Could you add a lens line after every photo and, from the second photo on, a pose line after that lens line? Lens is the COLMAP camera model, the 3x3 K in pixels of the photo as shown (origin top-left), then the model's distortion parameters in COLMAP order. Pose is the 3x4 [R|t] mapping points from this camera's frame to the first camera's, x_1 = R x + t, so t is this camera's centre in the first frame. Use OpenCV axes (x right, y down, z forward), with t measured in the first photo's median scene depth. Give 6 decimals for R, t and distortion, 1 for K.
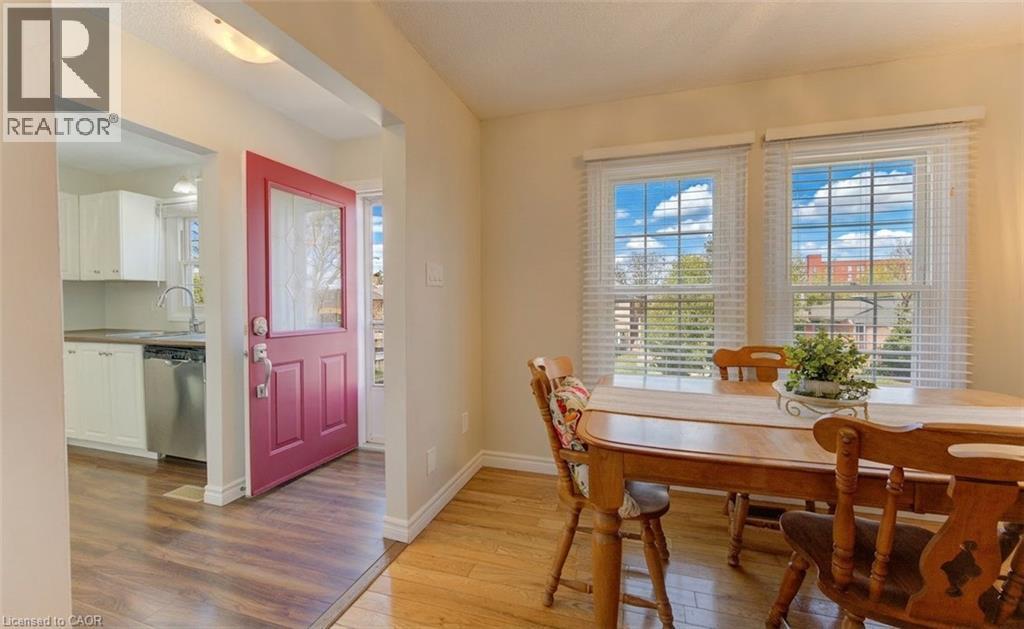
lens RADIAL K [[374.9, 0, 508.1], [0, 374.9, 312.4], [0, 0, 1]] dist [-0.000361, -0.000111]
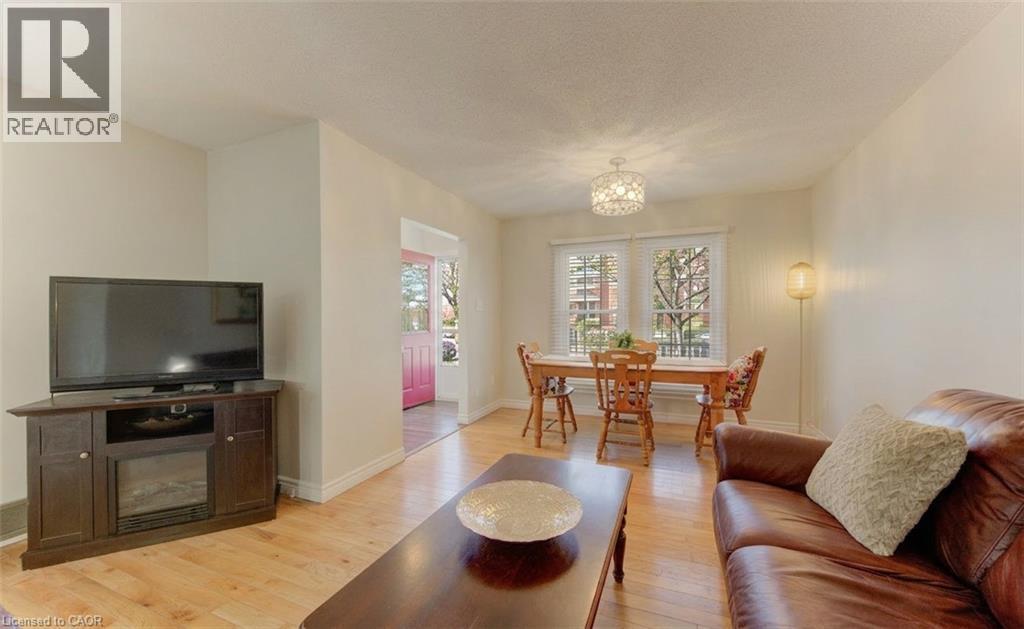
lens RADIAL K [[389.2, 0, 512.0], [0, 389.2, 314.5], [0, 0, 1]] dist [-0.000307, 0.000007]
pose [[0.995287, -0.001670, -0.096956, 0.200968], [-0.000946, 0.999637, -0.026935, 0.011899], [0.096966, 0.026899, 0.994924, -1.163647]]
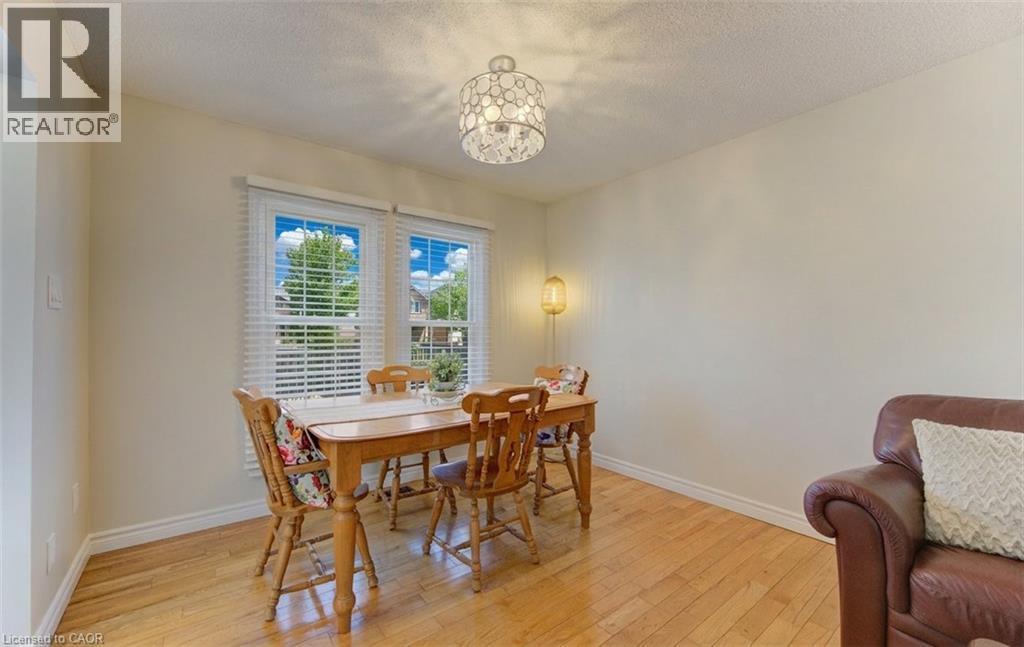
lens RADIAL K [[405.1, 0, 485.5], [0, 405.1, 325.1], [0, 0, 1]] dist [-0.000084, -0.000097]
pose [[0.605718, 0.017689, 0.795483, -0.301693], [0.015822, 0.999287, -0.034269, 0.001290], [-0.795522, 0.033343, 0.605007, -0.129028]]
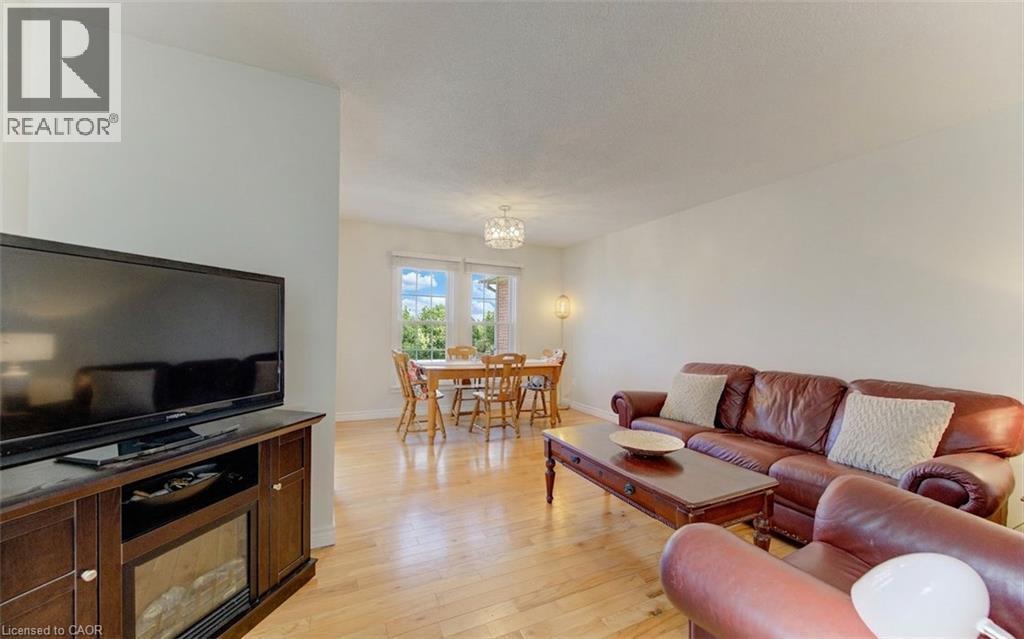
lens RADIAL K [[390.6, 0, 512.0], [0, 390.6, 319.5], [0, 0, 1]] dist [-0.000162, -0.000146]
pose [[0.728229, 0.030866, 0.684639, -0.864732], [-0.006252, 0.999243, -0.038399, 0.012756], [-0.685306, 0.023683, 0.727870, -1.078734]]
